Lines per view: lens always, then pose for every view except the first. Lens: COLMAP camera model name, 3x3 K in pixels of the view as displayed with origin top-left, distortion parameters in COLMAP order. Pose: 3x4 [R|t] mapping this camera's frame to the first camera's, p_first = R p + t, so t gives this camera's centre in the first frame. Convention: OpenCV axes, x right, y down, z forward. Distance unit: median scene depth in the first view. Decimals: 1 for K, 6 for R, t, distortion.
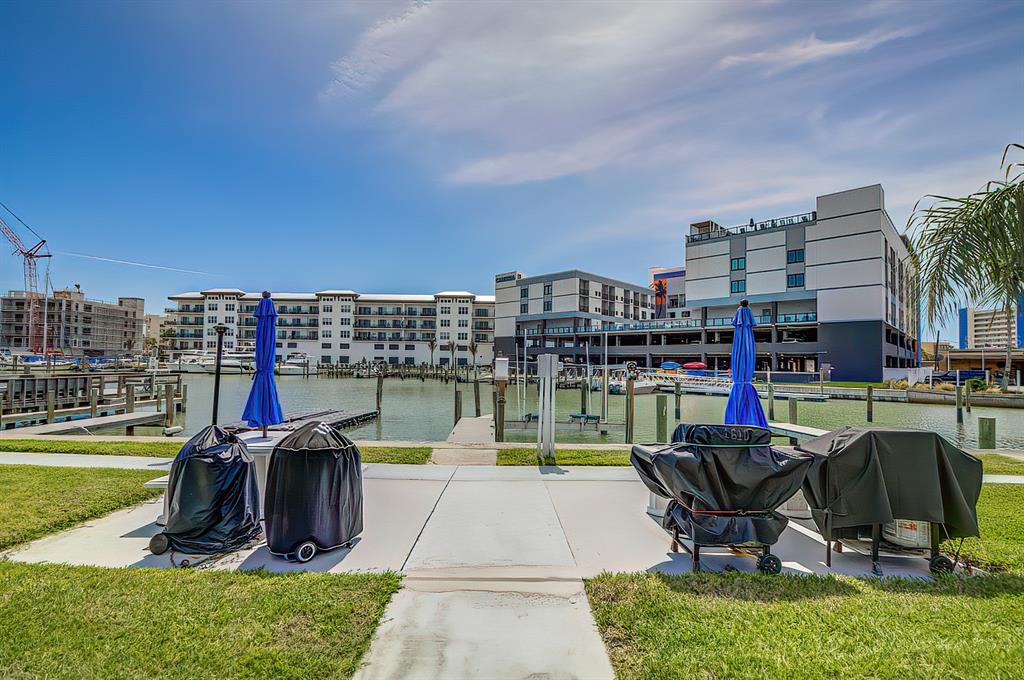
lens RADIAL K [[475.4, 0, 503.8], [0, 475.4, 360.0], [0, 0, 1]] dist [-0.003426, -0.000723]
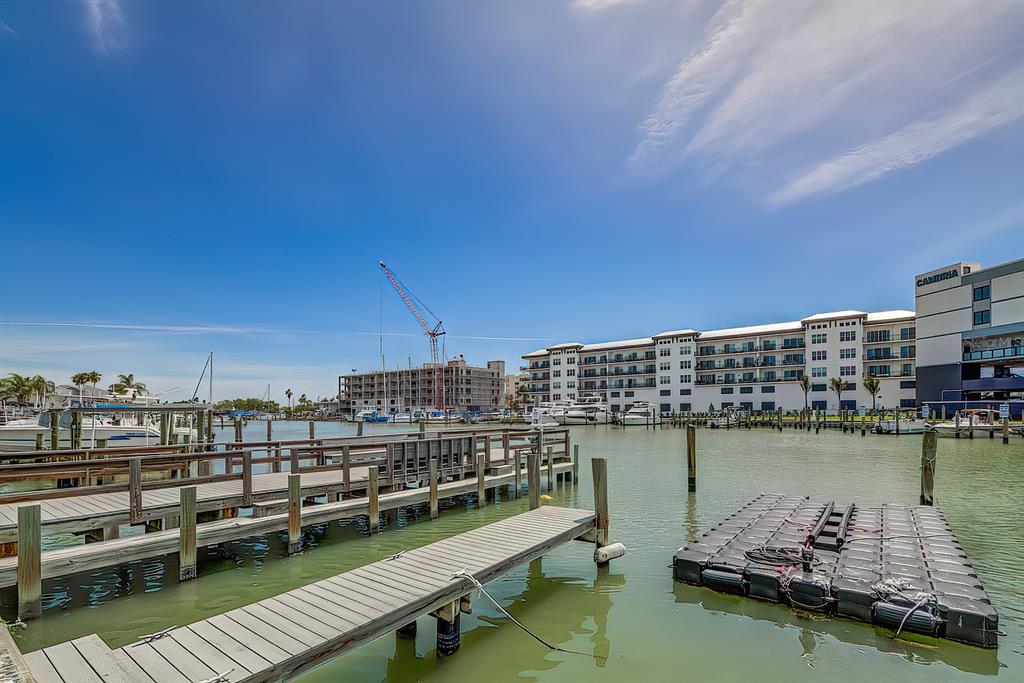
lens RADIAL K [[475.4, 0, 503.8], [0, 475.4, 361.5], [0, 0, 1]] dist [-0.003426, -0.000723]
pose [[0.796880, -0.088961, -0.597551, -0.067845], [0.029593, 0.993659, -0.108468, 0.000496], [0.603412, 0.068752, 0.794460, 0.076098]]
